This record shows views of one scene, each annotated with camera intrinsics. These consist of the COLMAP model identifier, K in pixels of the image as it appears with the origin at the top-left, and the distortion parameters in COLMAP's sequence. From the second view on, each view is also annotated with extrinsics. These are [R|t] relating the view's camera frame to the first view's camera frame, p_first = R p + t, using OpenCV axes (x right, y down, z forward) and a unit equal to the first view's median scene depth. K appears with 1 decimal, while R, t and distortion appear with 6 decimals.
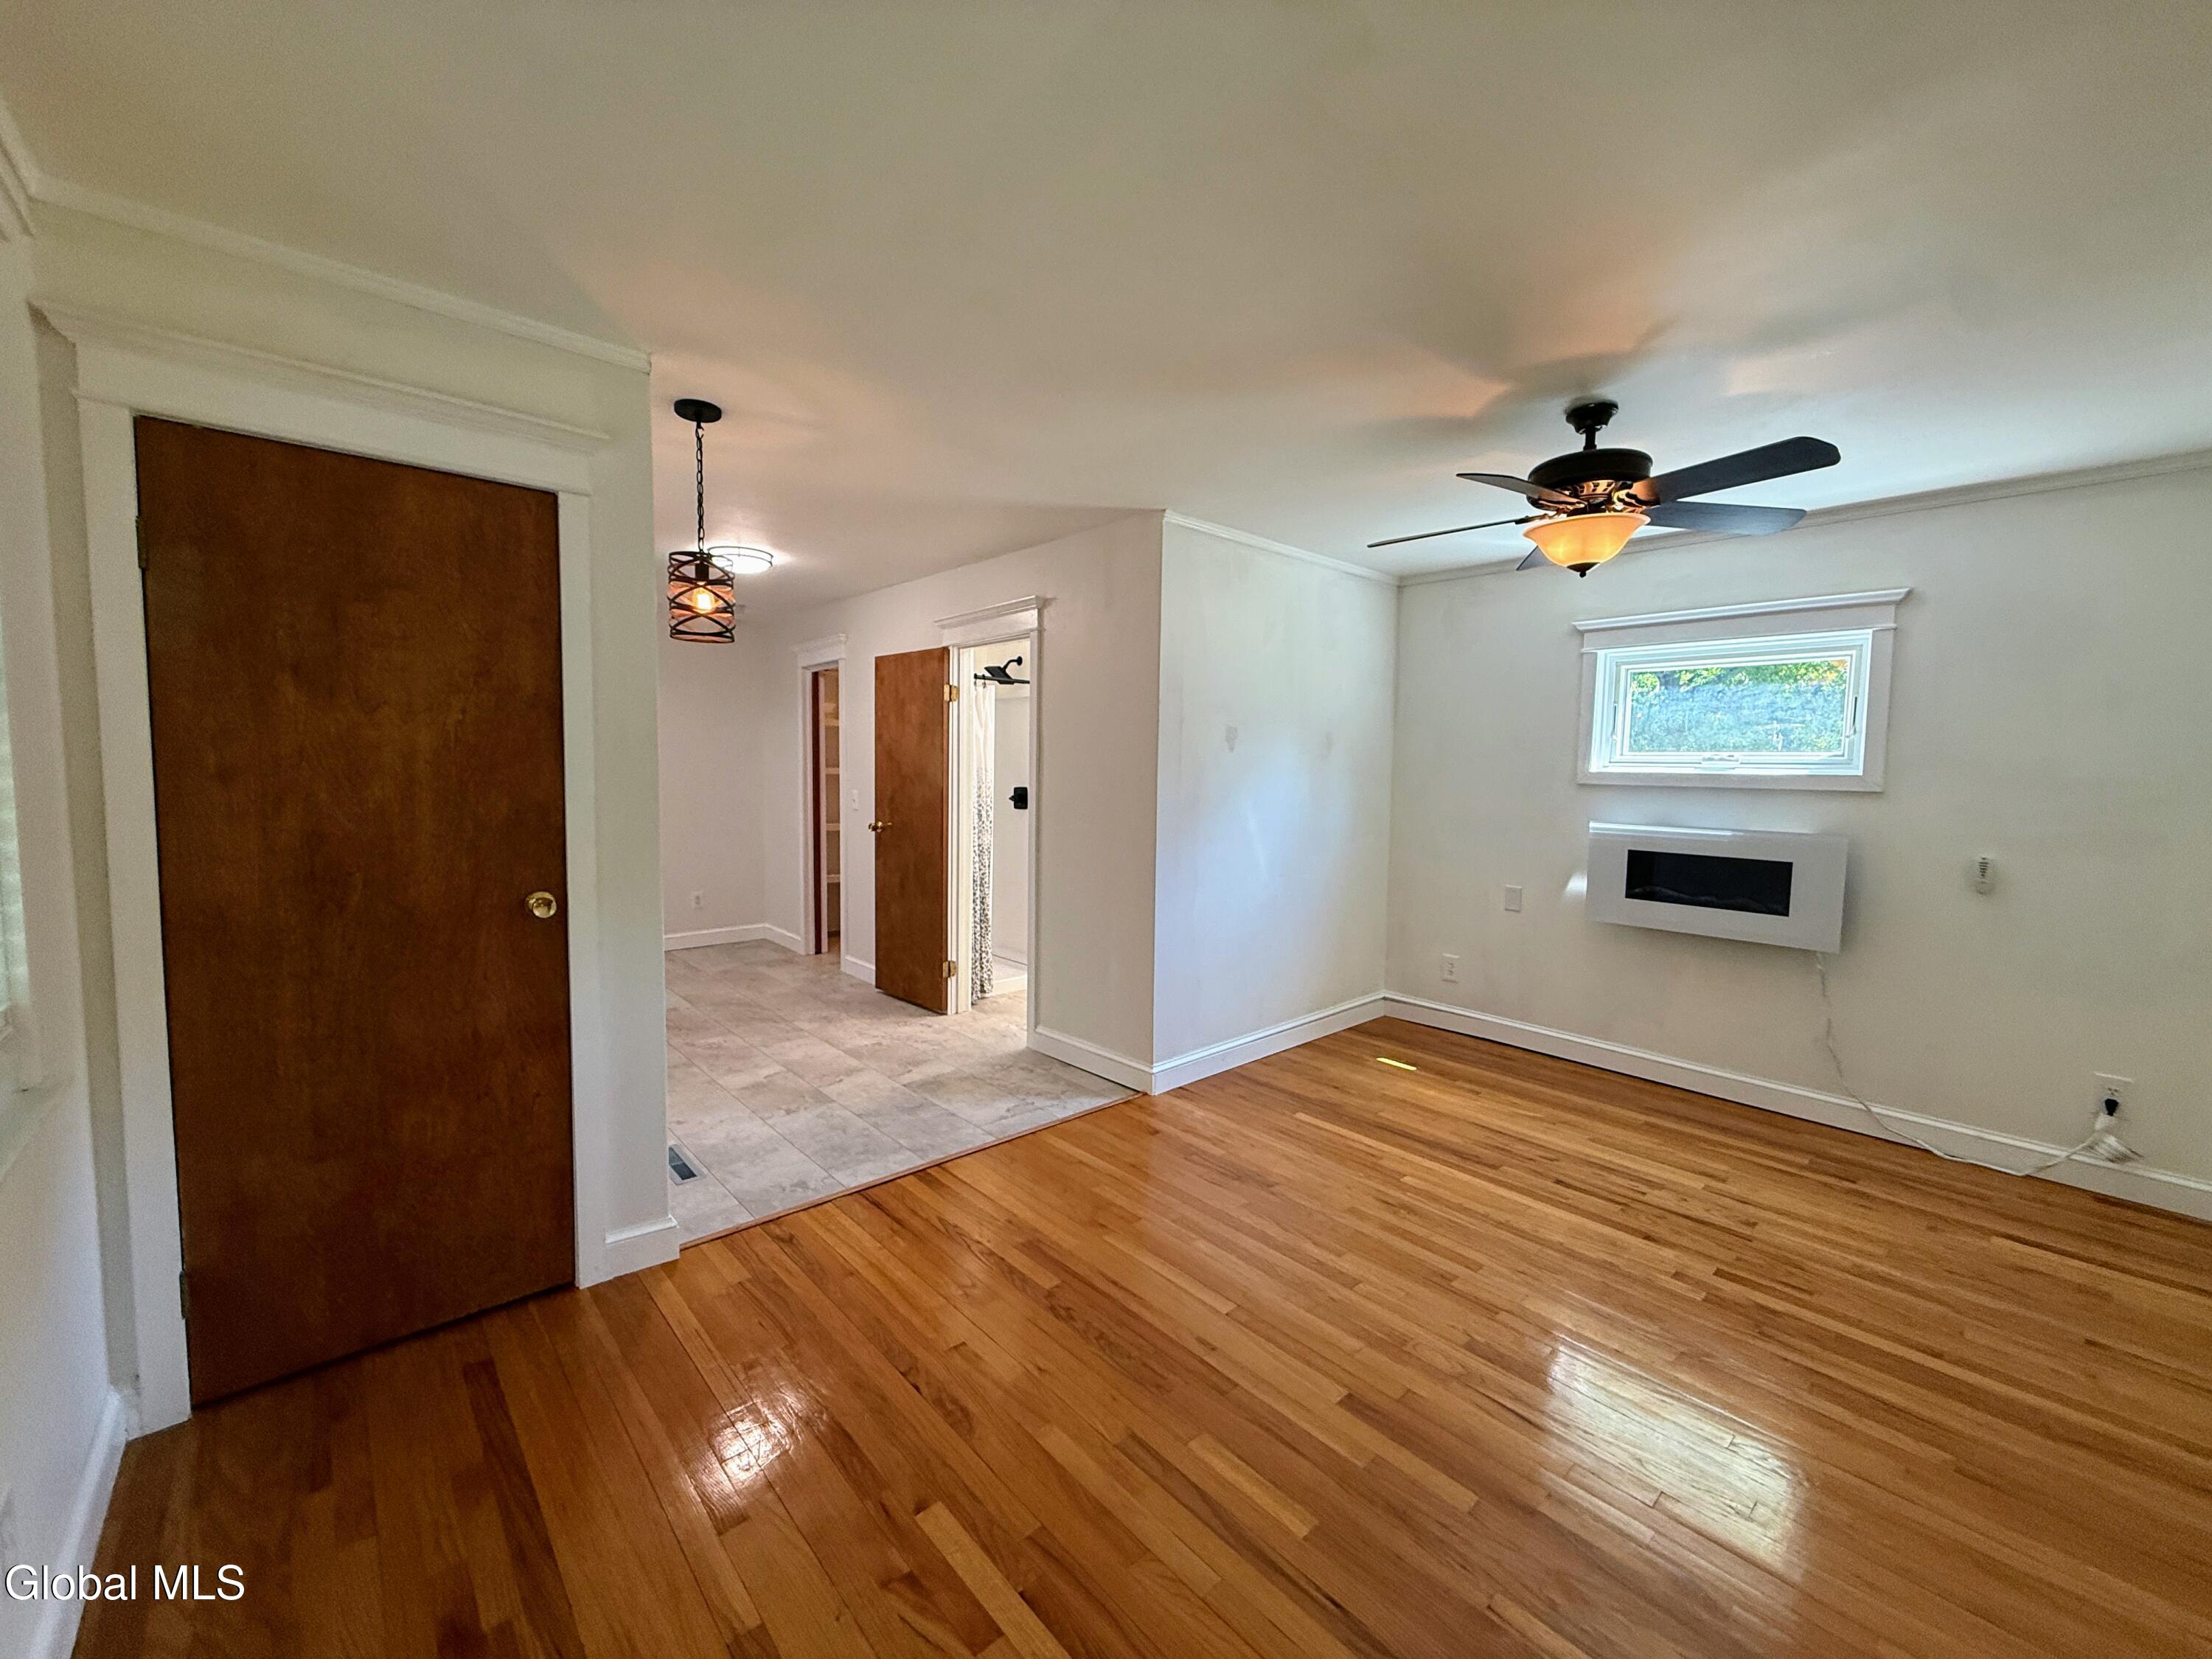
lens RADIAL K [[880.5, 0, 1102.3], [0, 880.5, 827.0], [0, 0, 1]] dist [-0.001888, -0.000184]
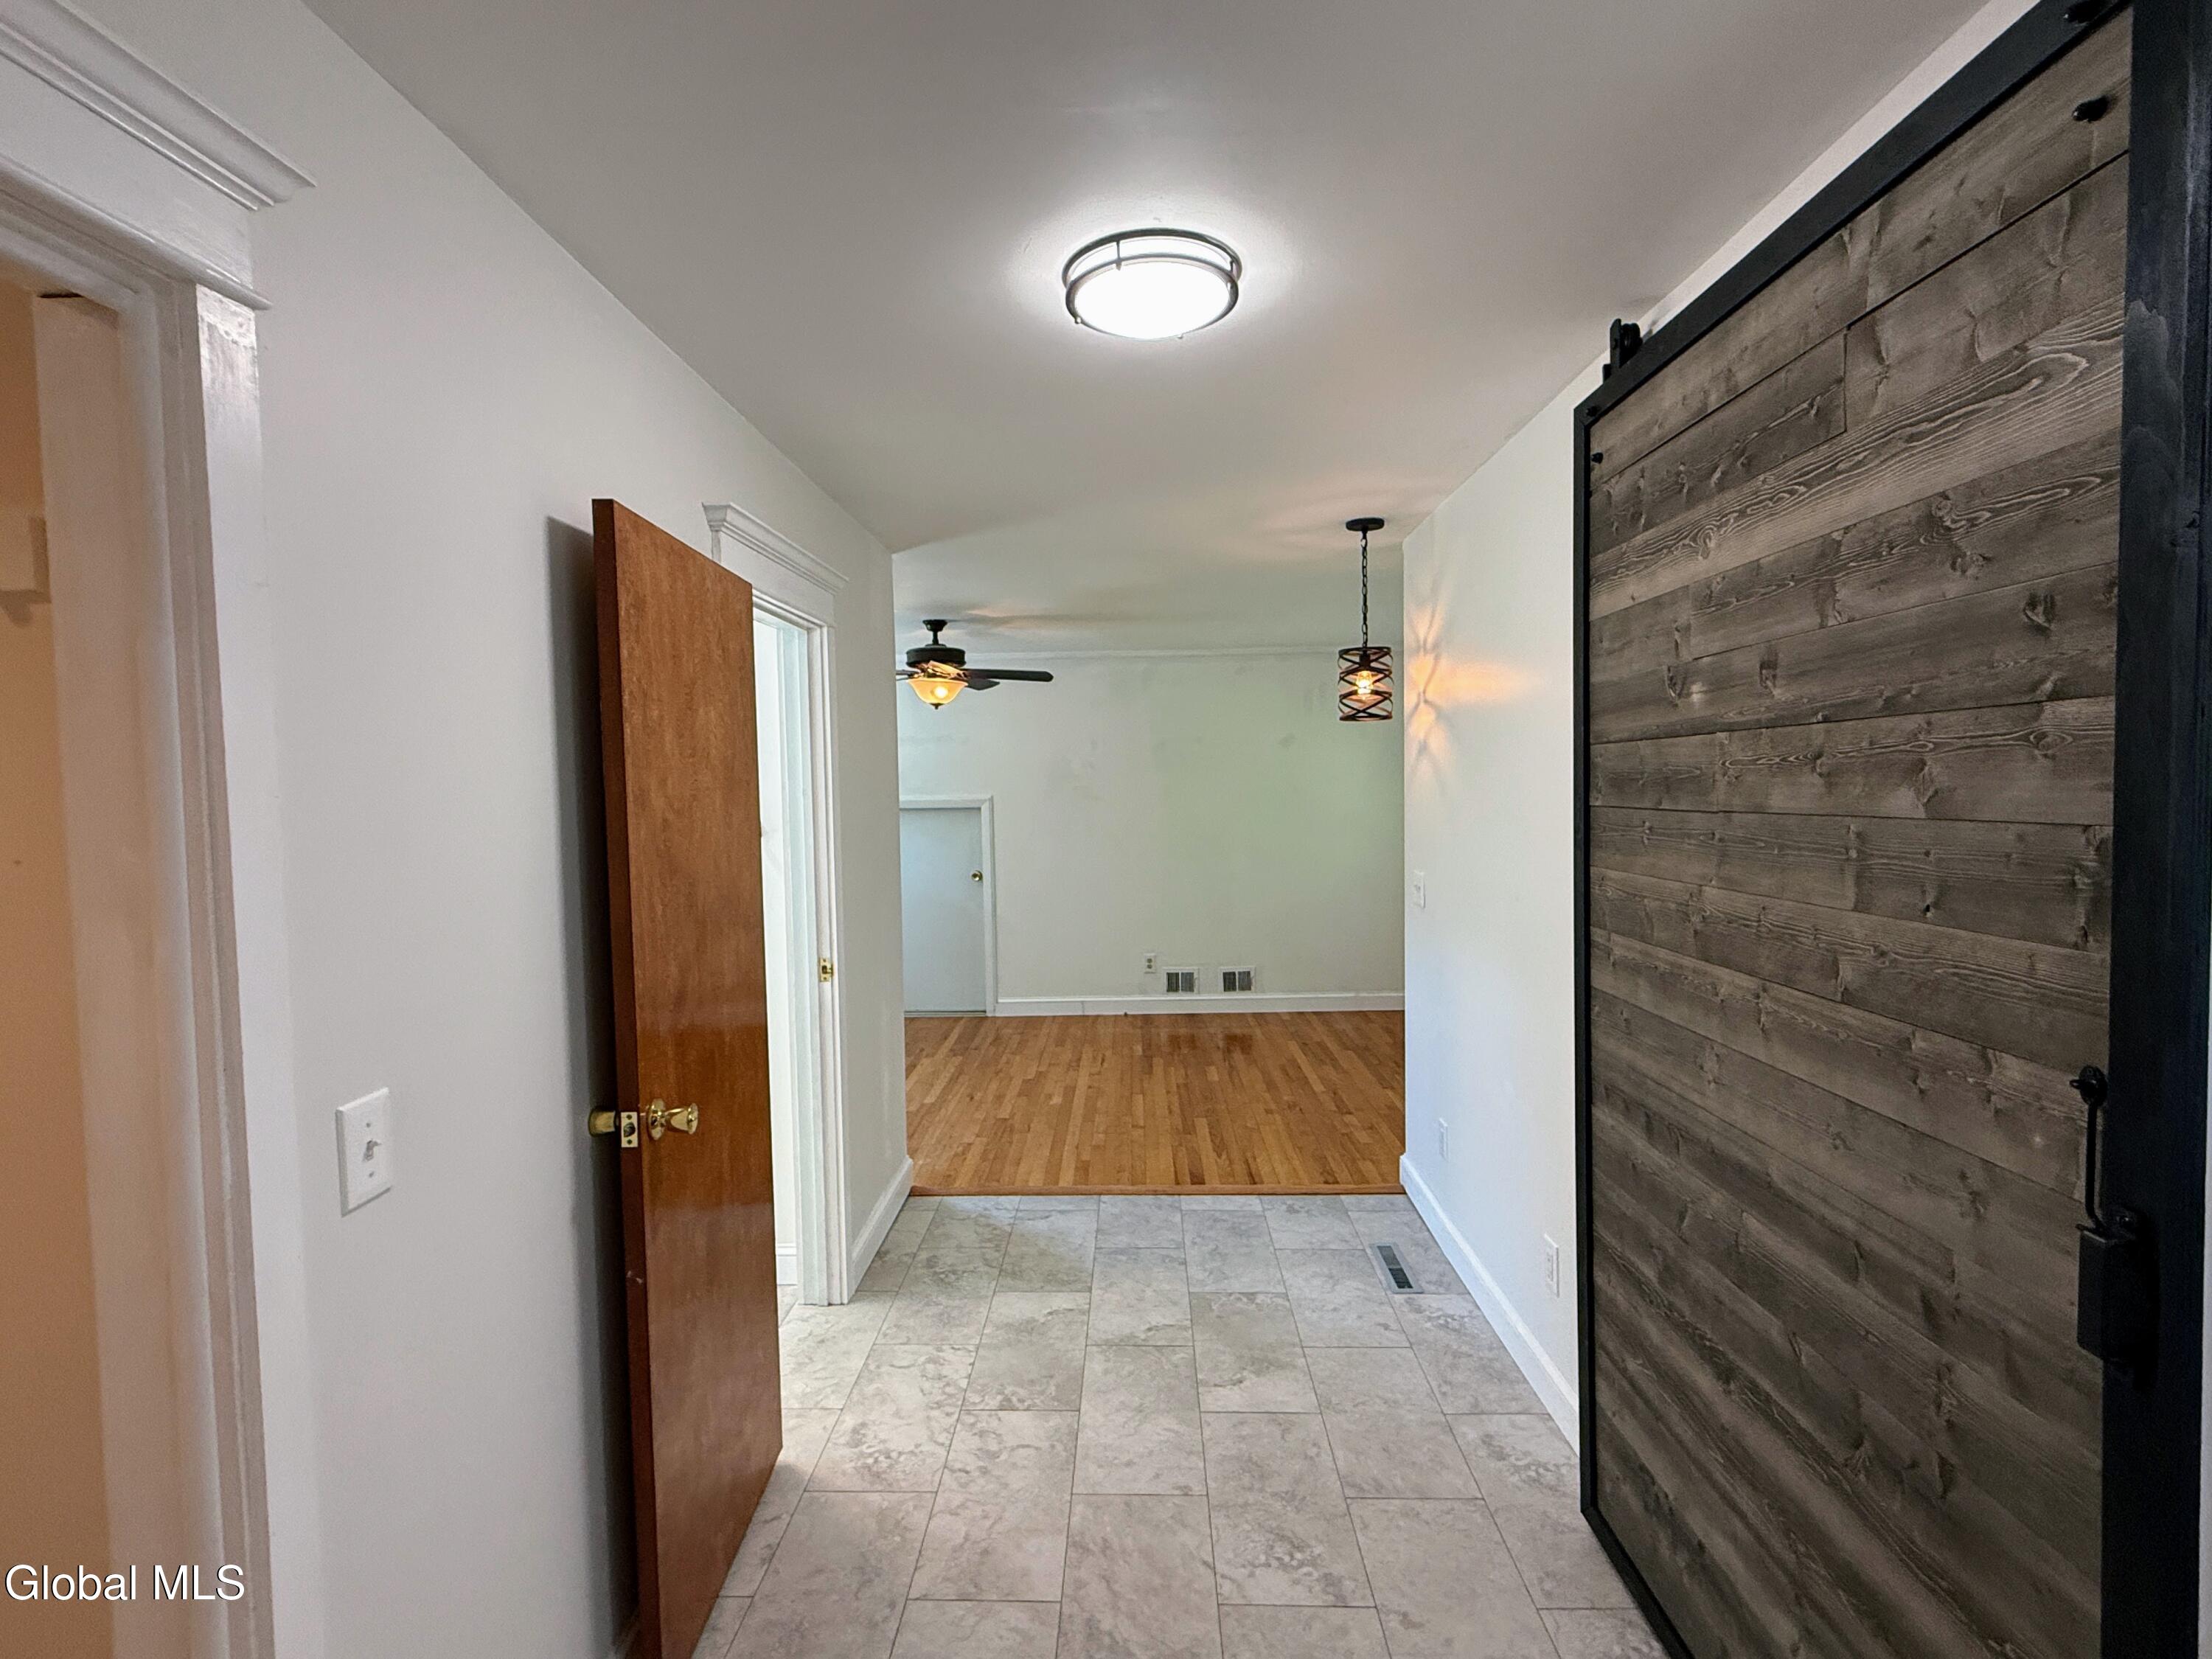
lens RADIAL K [[1031.8, 0, 1103.6], [0, 1031.8, 826.4], [0, 0, 1]] dist [0.000492, -0.000233]
pose [[-0.721813, -0.033042, 0.691299, -0.907609], [0.056409, 0.992728, 0.106347, -0.187917], [-0.689785, 0.115758, -0.714700, 1.760489]]
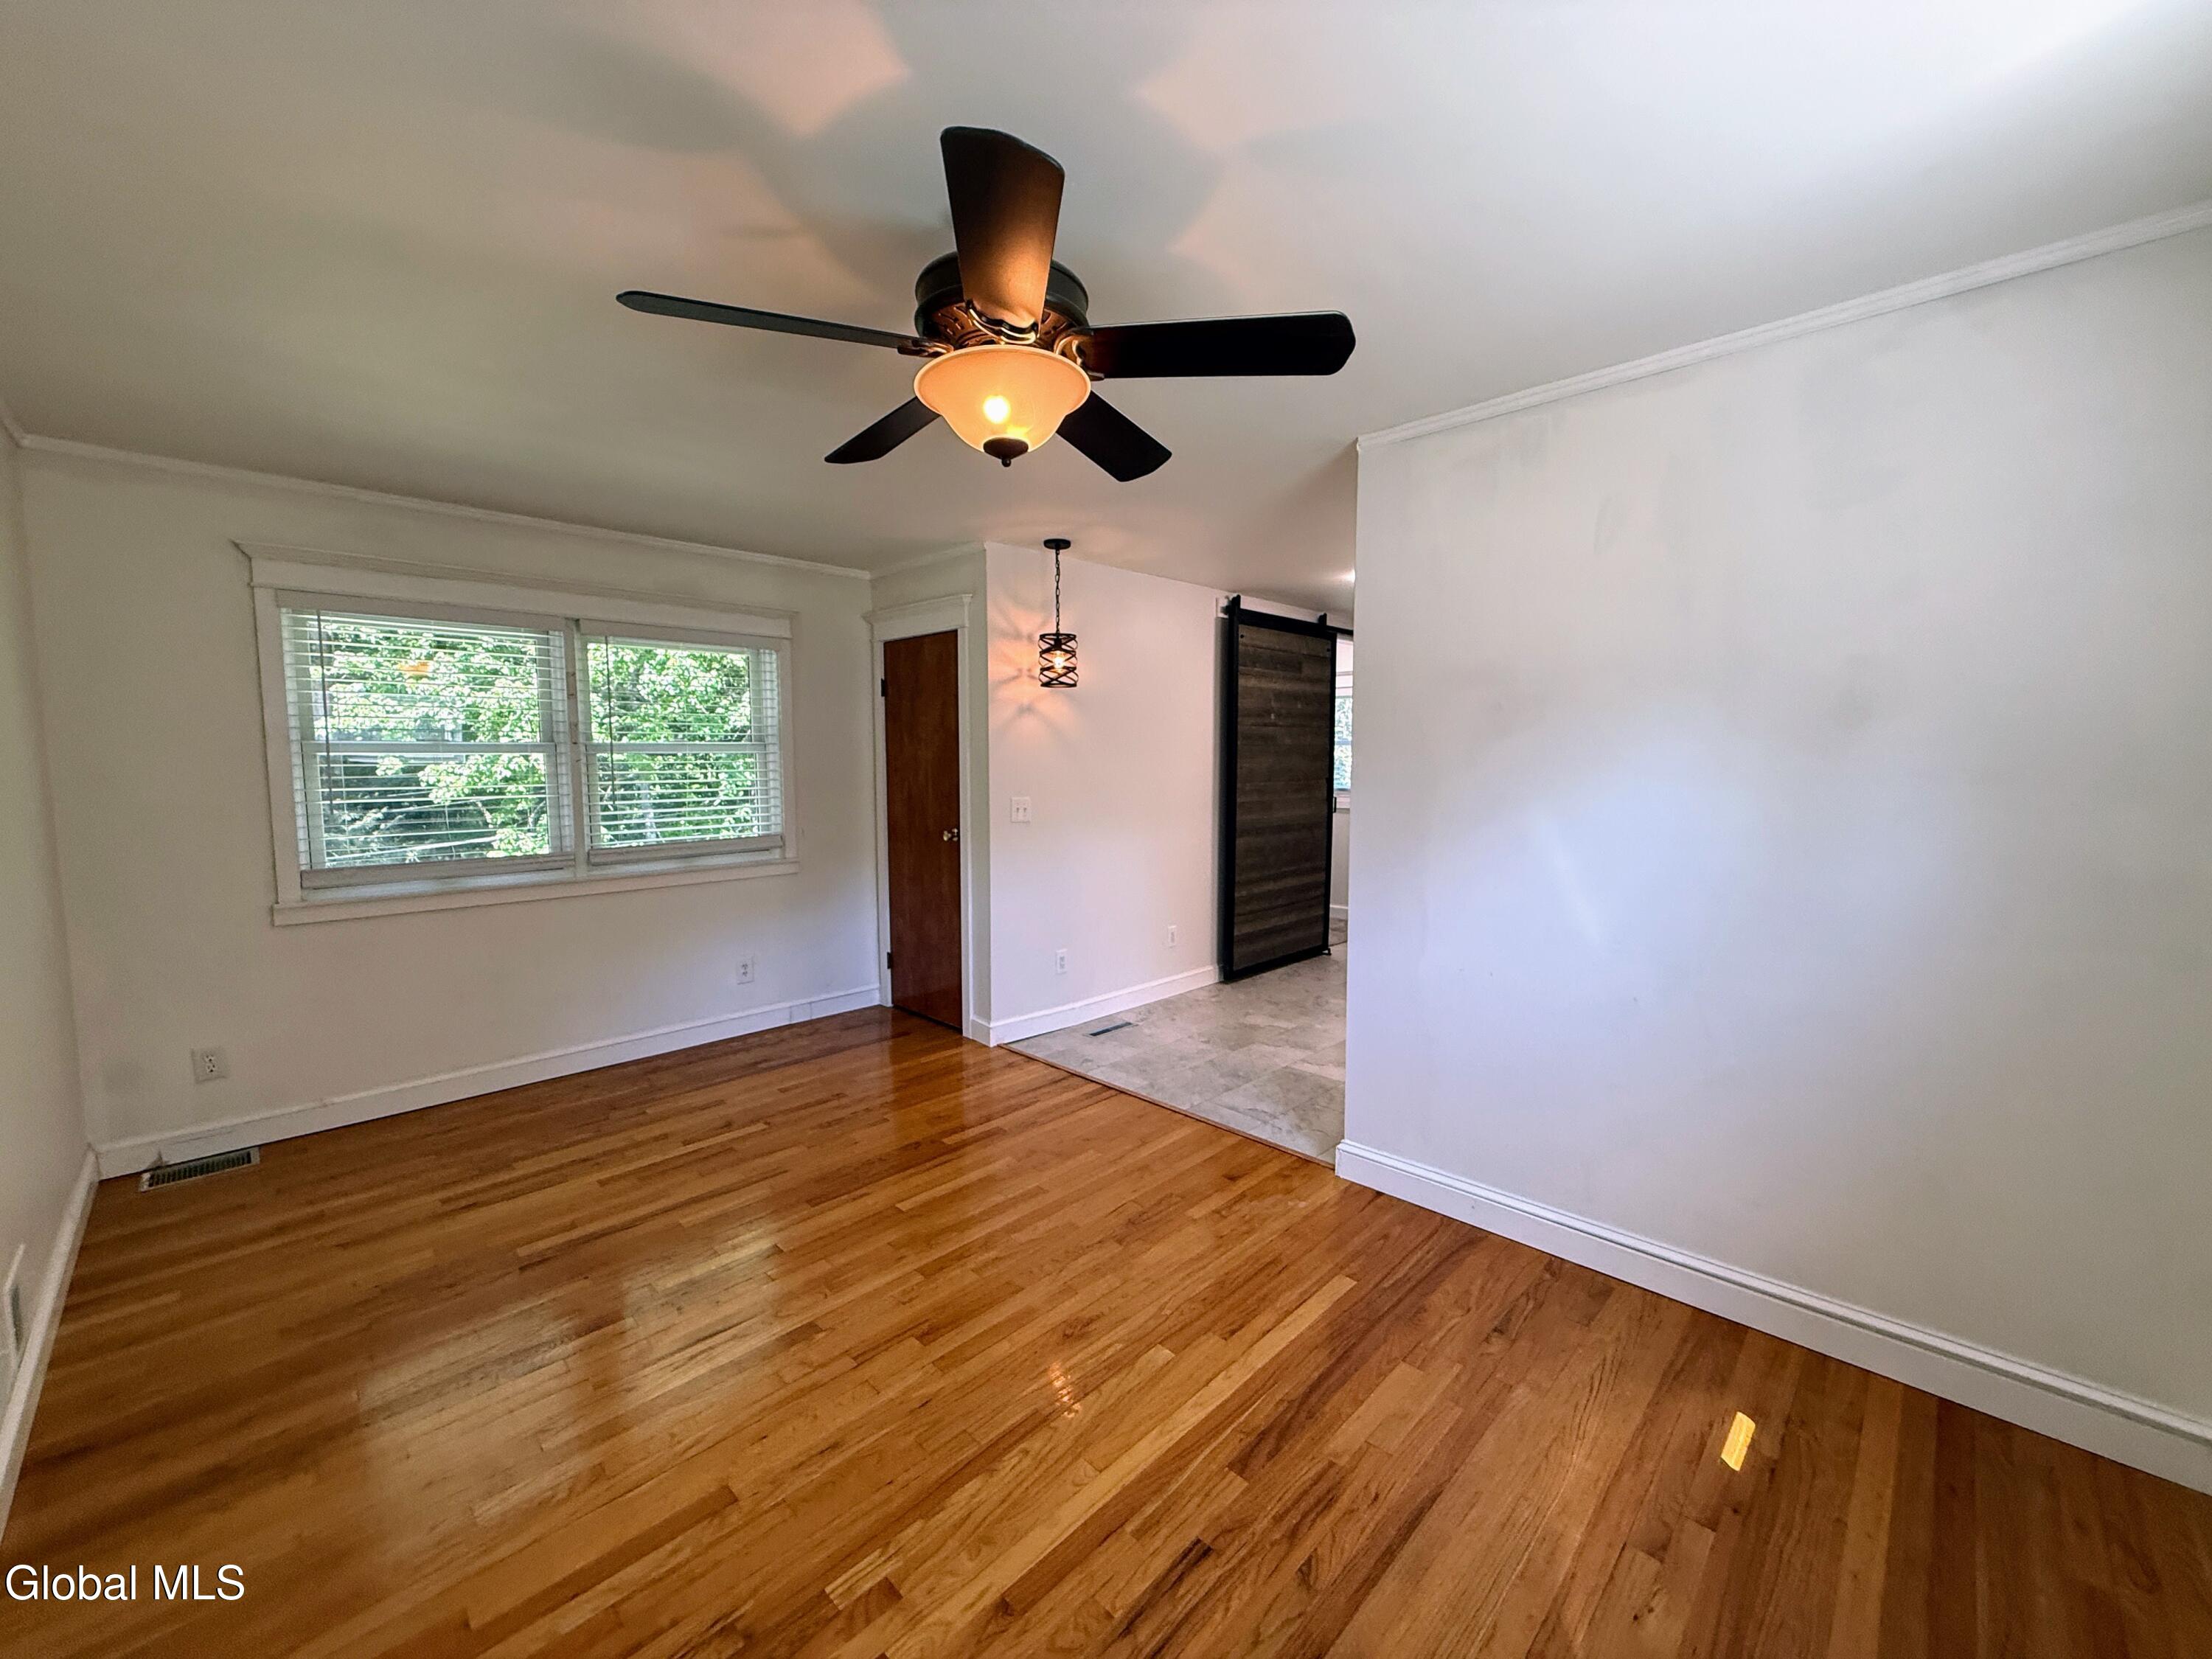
lens RADIAL K [[880.5, 0, 1102.3], [0, 880.5, 827.0], [0, 0, 1]] dist [-0.001888, -0.000184]
pose [[0.055951, 0.064295, -0.996361, 0.914418], [-0.071464, 0.995623, 0.060234, -0.049073], [0.995873, 0.067834, 0.060301, 0.794225]]
